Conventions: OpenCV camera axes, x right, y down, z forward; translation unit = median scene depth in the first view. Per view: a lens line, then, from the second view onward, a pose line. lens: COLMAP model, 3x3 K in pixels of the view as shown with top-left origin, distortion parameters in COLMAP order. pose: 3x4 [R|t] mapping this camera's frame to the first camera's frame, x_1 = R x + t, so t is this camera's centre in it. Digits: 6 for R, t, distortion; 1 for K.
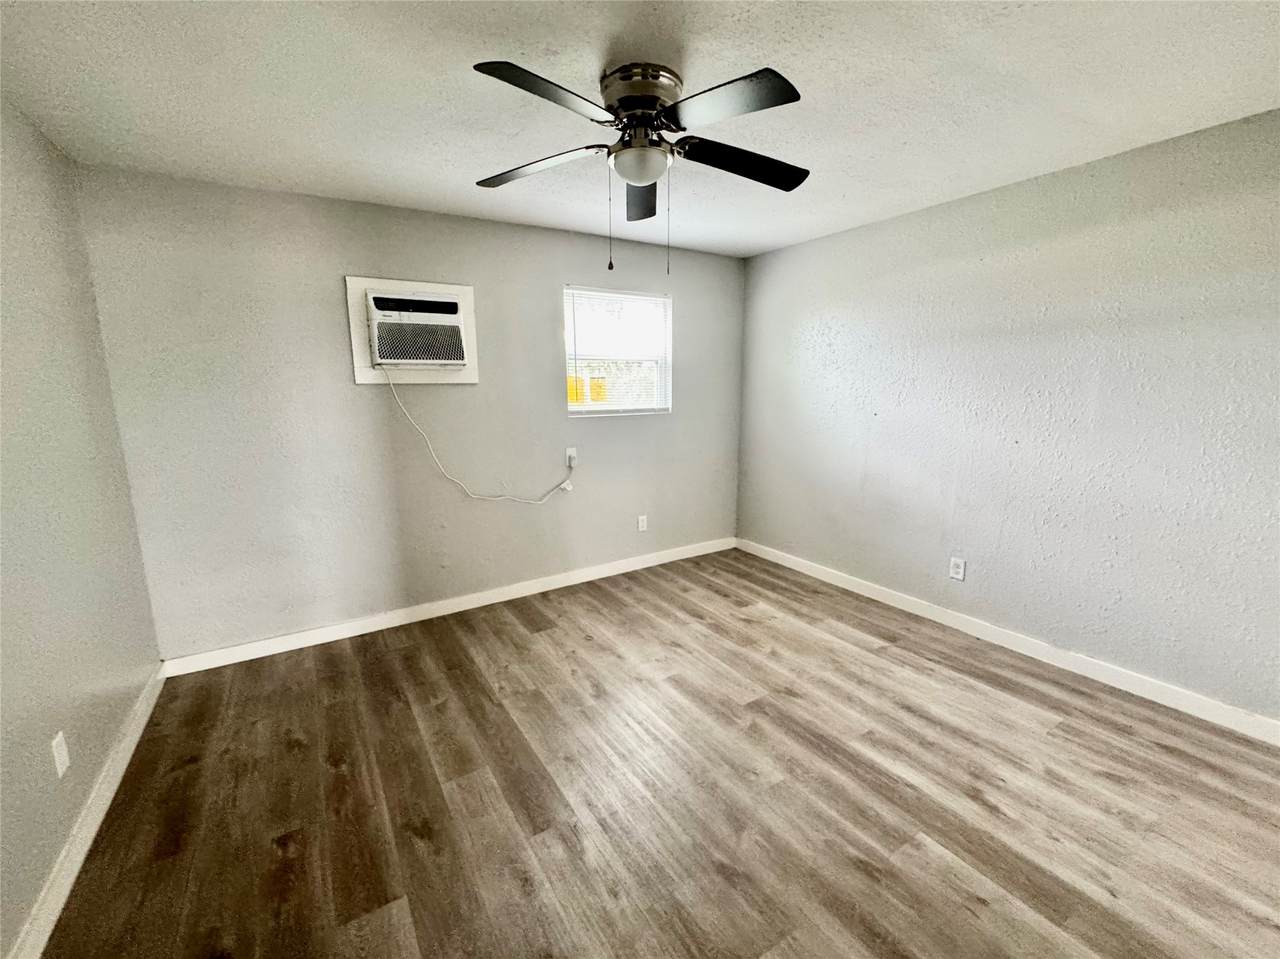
lens RADIAL K [[532.2, 0, 663.2], [0, 532.2, 476.4], [0, 0, 1]] dist [-0.000234, -0.000086]
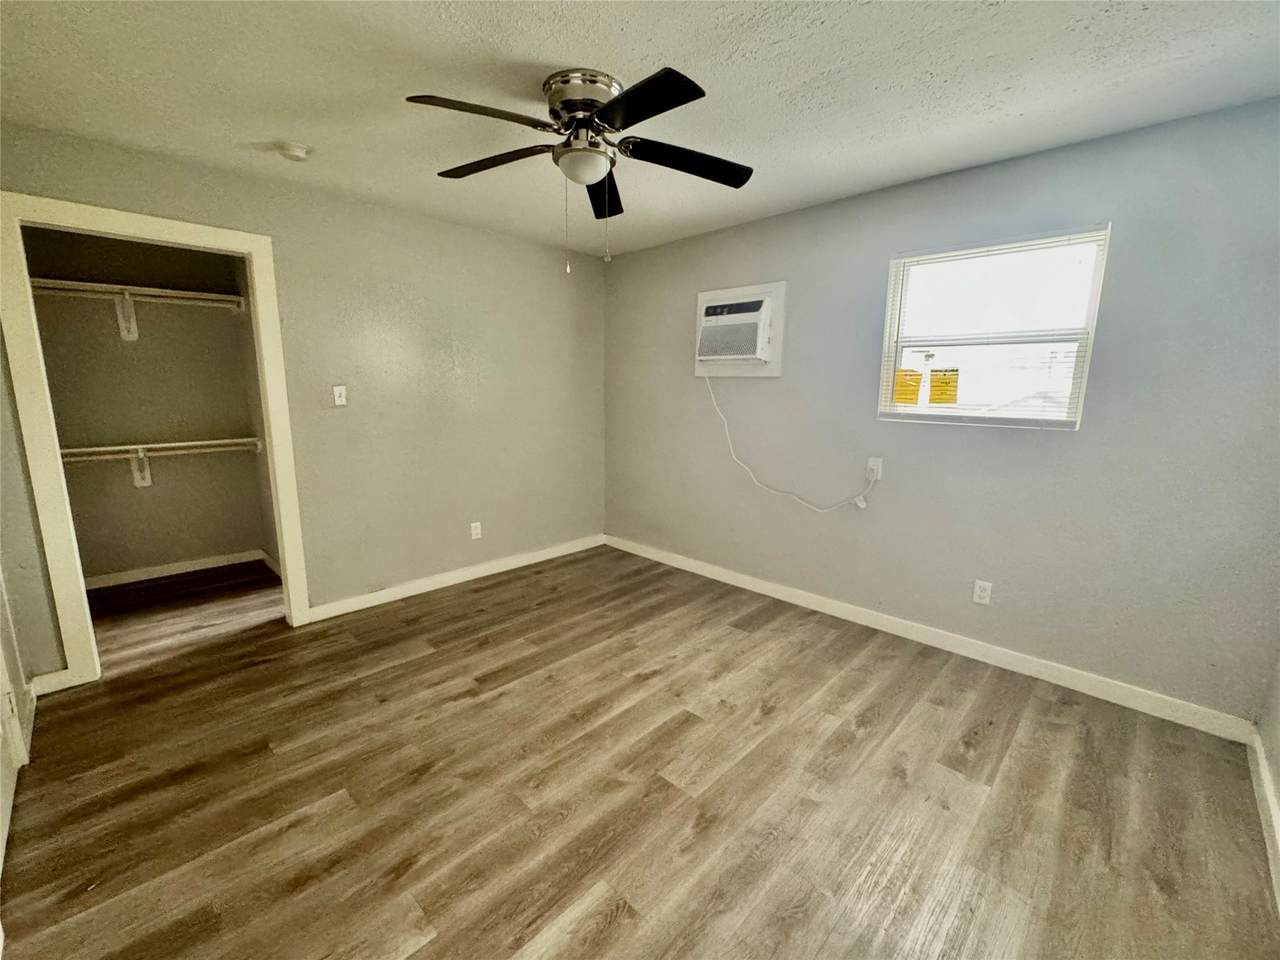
lens RADIAL K [[551.3, 0, 640.0], [0, 551.3, 480.0], [0, 0, 1]] dist [-0.011430, 0.000241]
pose [[0.199998, 0.179694, -0.963178, 0.721648], [-0.180232, 0.973011, 0.144104, -0.097754], [0.963077, 0.144775, 0.226987, 0.602678]]
